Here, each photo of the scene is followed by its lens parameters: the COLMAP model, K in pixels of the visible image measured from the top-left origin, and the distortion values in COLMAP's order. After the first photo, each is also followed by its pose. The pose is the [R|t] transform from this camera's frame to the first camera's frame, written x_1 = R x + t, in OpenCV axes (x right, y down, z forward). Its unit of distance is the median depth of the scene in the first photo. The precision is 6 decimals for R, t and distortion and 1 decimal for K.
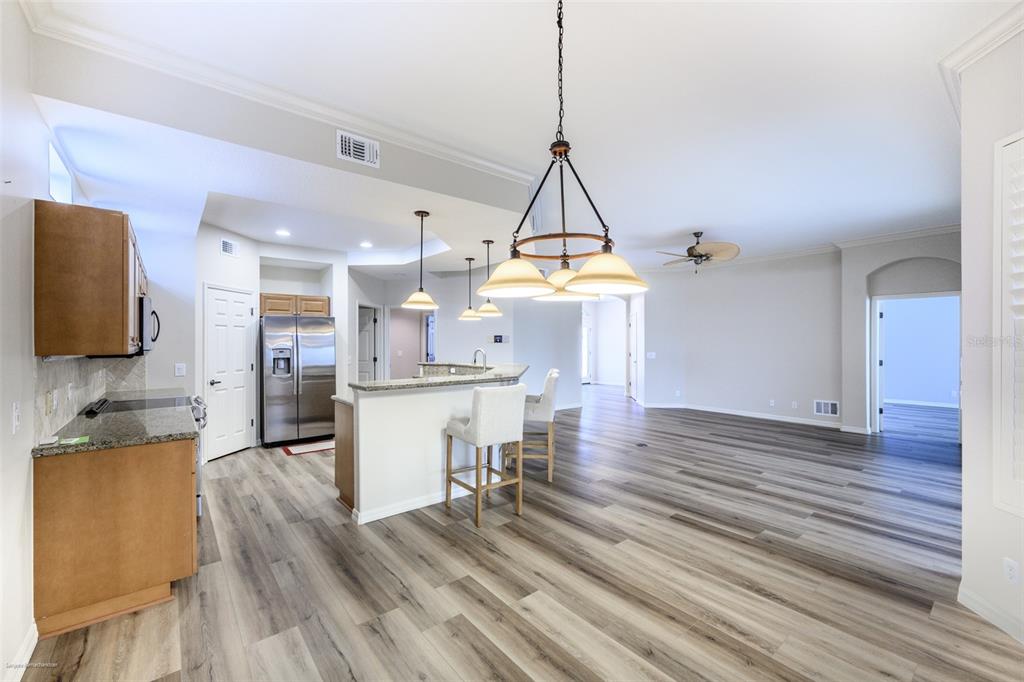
lens RADIAL K [[425.3, 0, 496.4], [0, 425.3, 341.5], [0, 0, 1]] dist [0.009531, 0.000307]
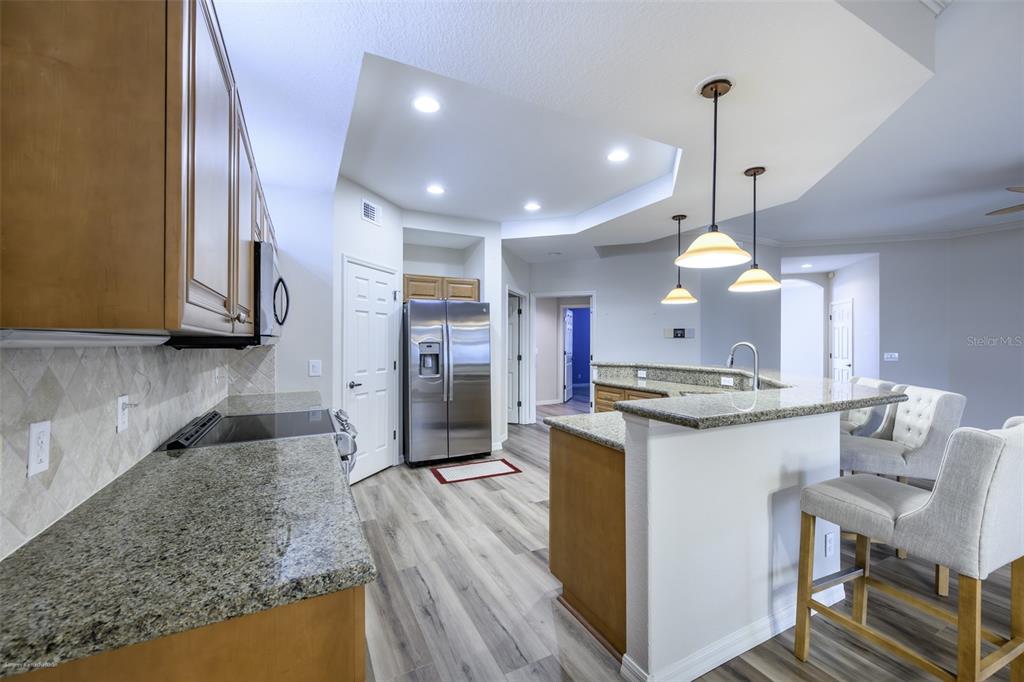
lens RADIAL K [[408.1, 0, 511.5], [0, 408.1, 342.5], [0, 0, 1]] dist [0.001962, 0.000595]
pose [[0.982899, 0.005783, -0.184055, -0.215215], [-0.005323, 0.999981, 0.002994, 0.013865], [0.184068, -0.001963, 0.982911, 0.286755]]
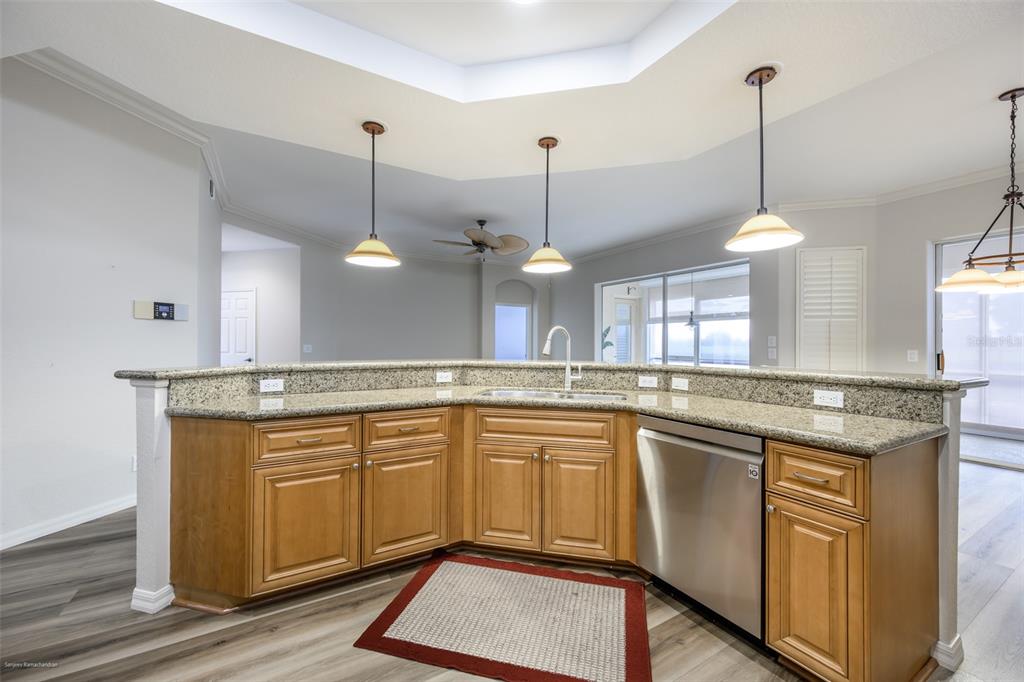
lens RADIAL K [[408.1, 0, 512.9], [0, 408.1, 344.5], [0, 0, 1]] dist [0.001962, 0.000595]
pose [[0.121578, -0.002337, 0.992579, -0.482809], [-0.006047, 0.999977, 0.003095, 0.032194], [-0.992563, -0.006378, 0.121561, 0.819479]]
